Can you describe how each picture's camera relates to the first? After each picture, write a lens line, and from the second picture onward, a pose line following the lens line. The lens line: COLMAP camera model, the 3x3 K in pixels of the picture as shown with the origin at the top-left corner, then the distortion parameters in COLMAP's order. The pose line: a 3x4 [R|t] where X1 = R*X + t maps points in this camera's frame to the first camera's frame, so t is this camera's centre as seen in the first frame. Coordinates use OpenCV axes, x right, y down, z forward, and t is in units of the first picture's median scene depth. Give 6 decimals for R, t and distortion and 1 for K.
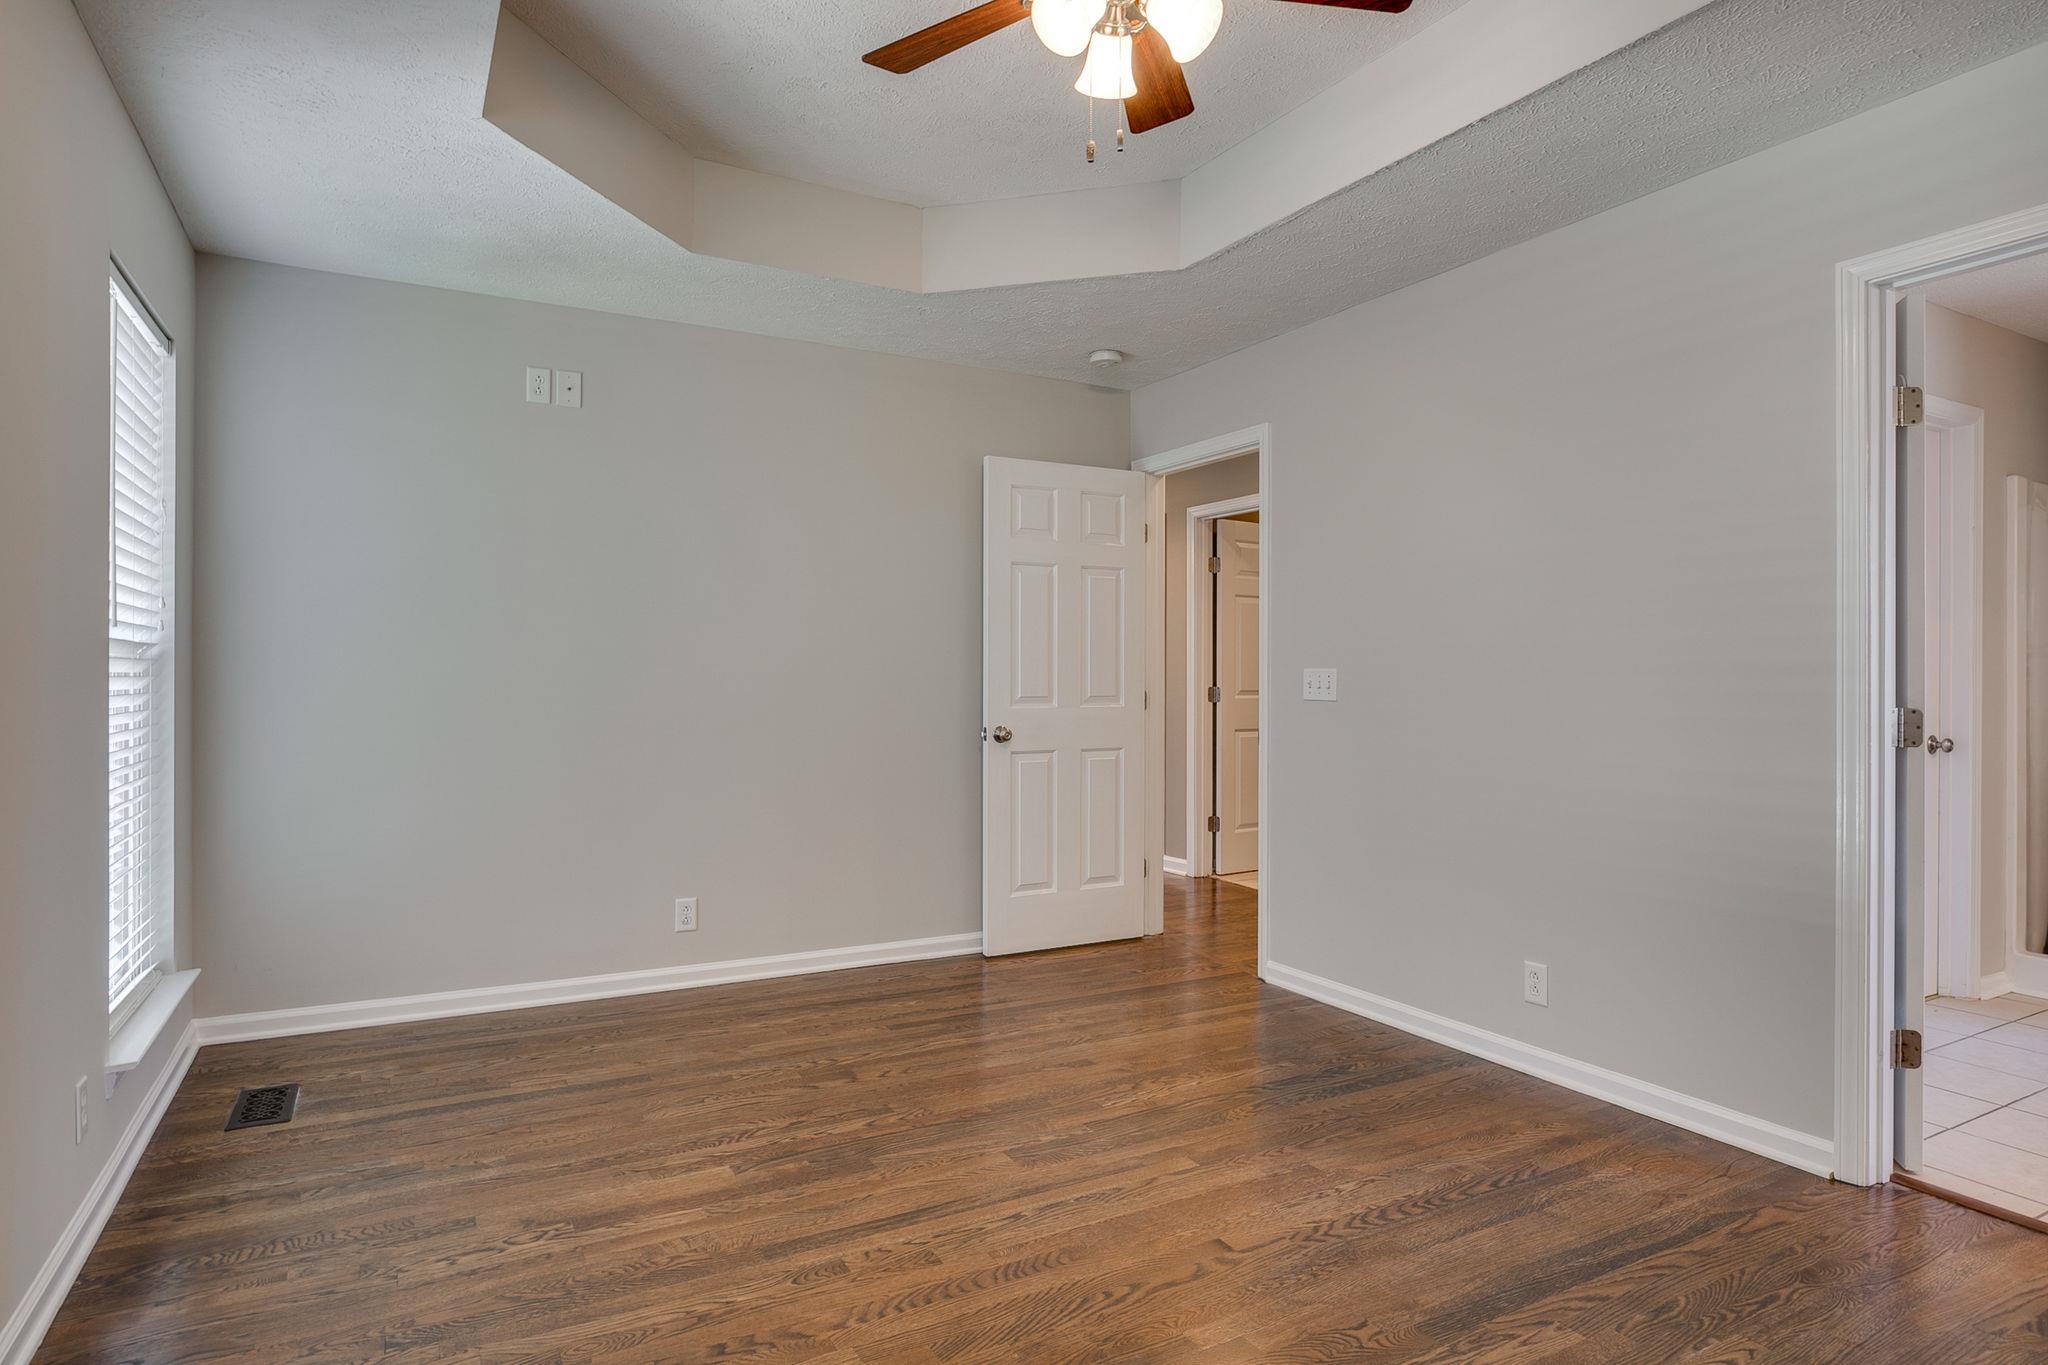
lens RADIAL K [[1150.9, 0, 1023.4], [0, 1150.9, 679.3], [0, 0, 1]] dist [-0.025953, -0.000287]
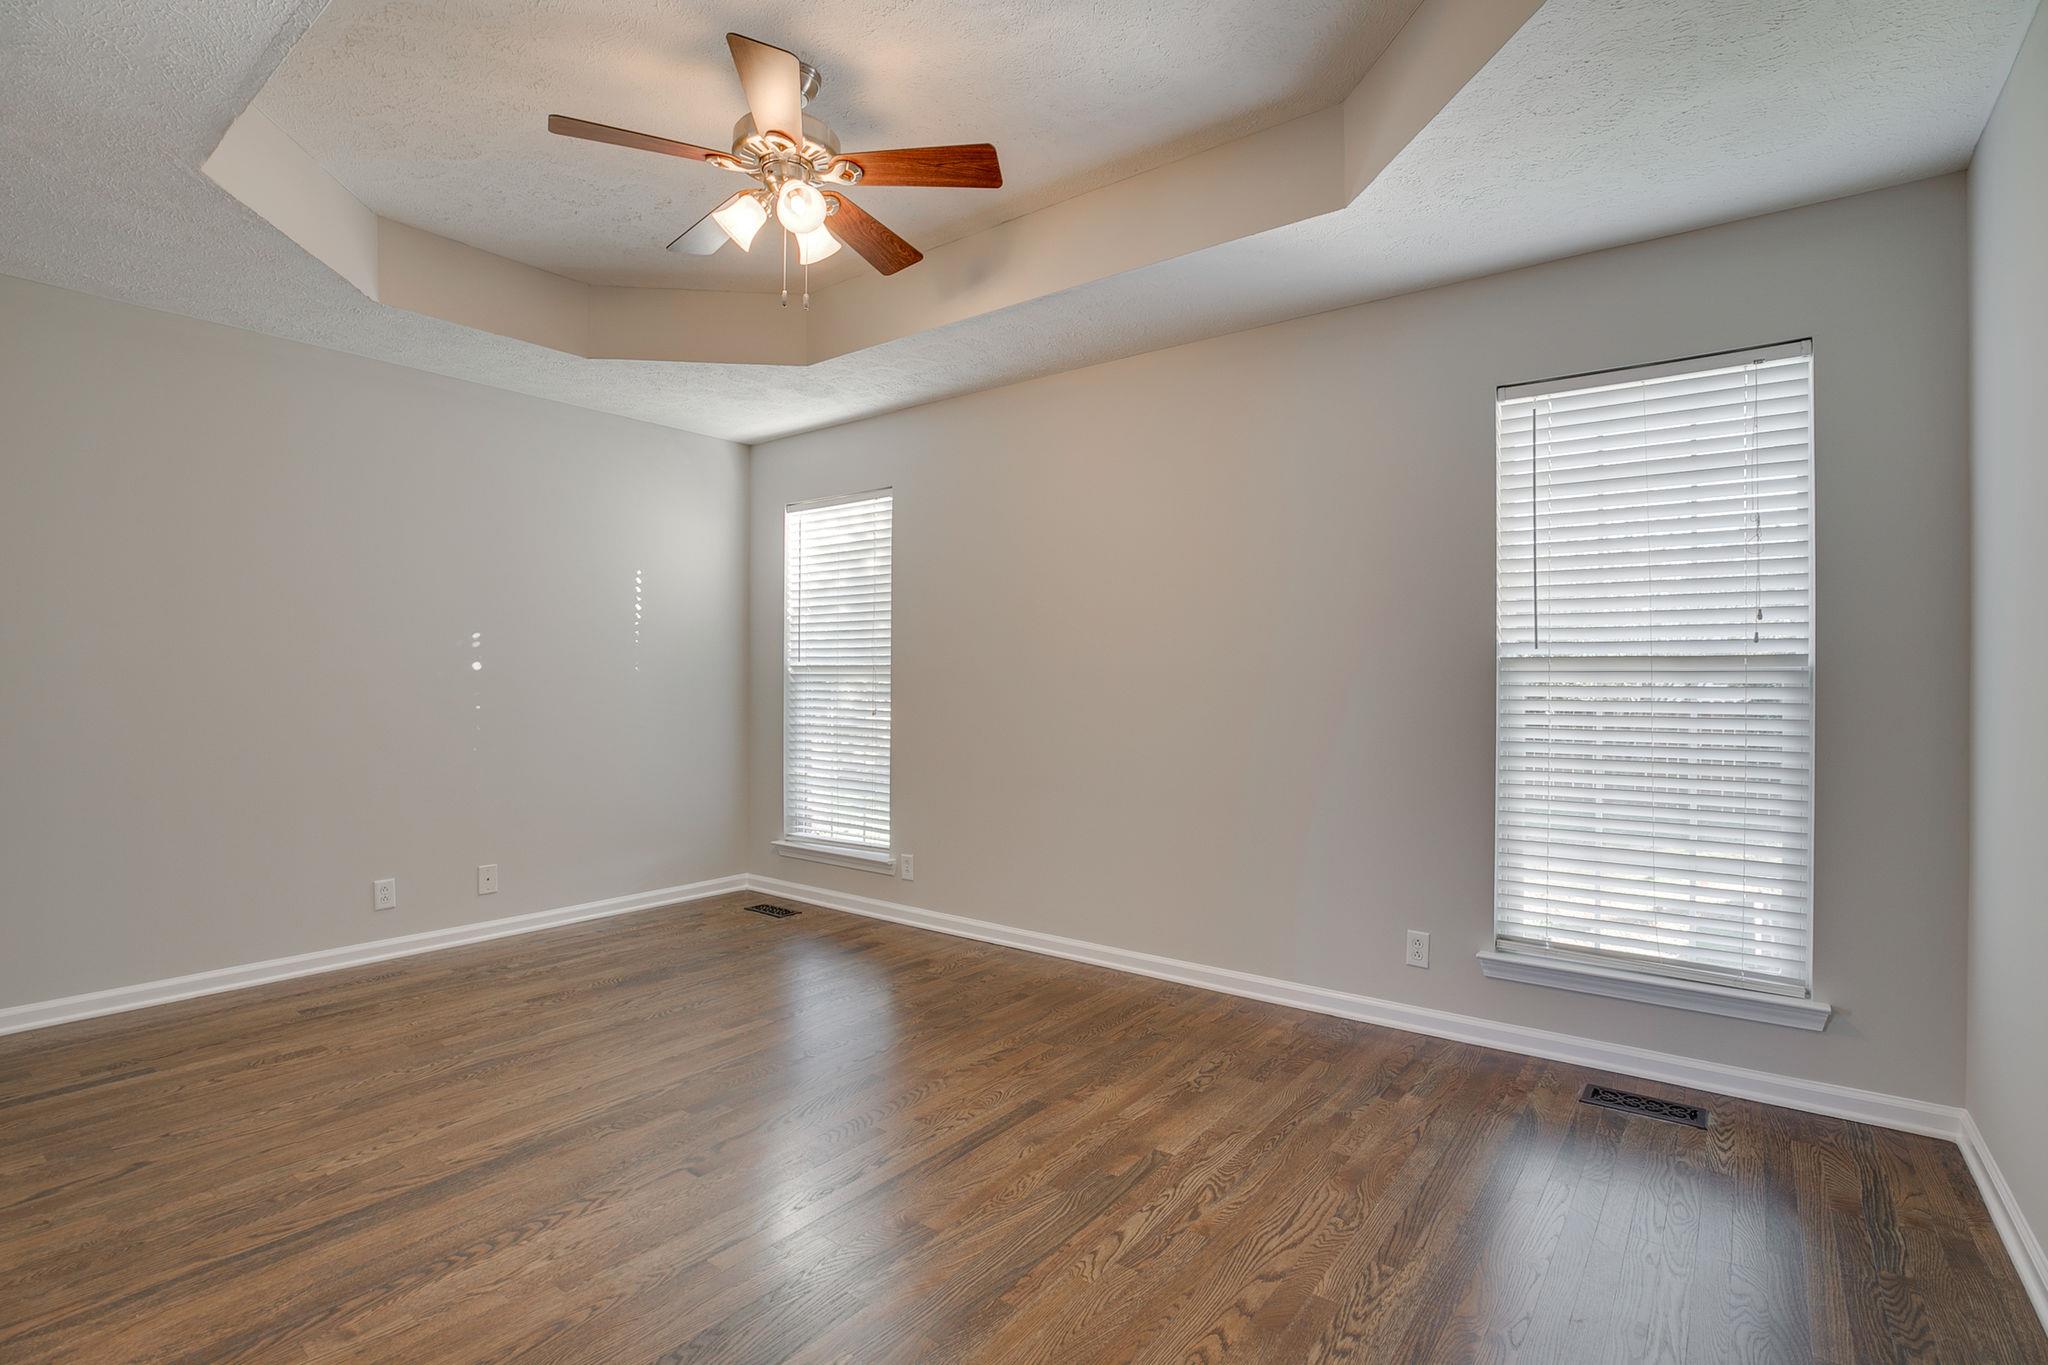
lens RADIAL K [[1045.8, 0, 1028.3], [0, 1045.8, 683.9], [0, 0, 1]] dist [-0.002280, 0.001841]
pose [[-0.921623, -0.001778, -0.388083, 0.247266], [-0.003670, 0.999985, 0.004134, -0.010840], [0.388070, 0.005234, -0.921615, 1.892303]]
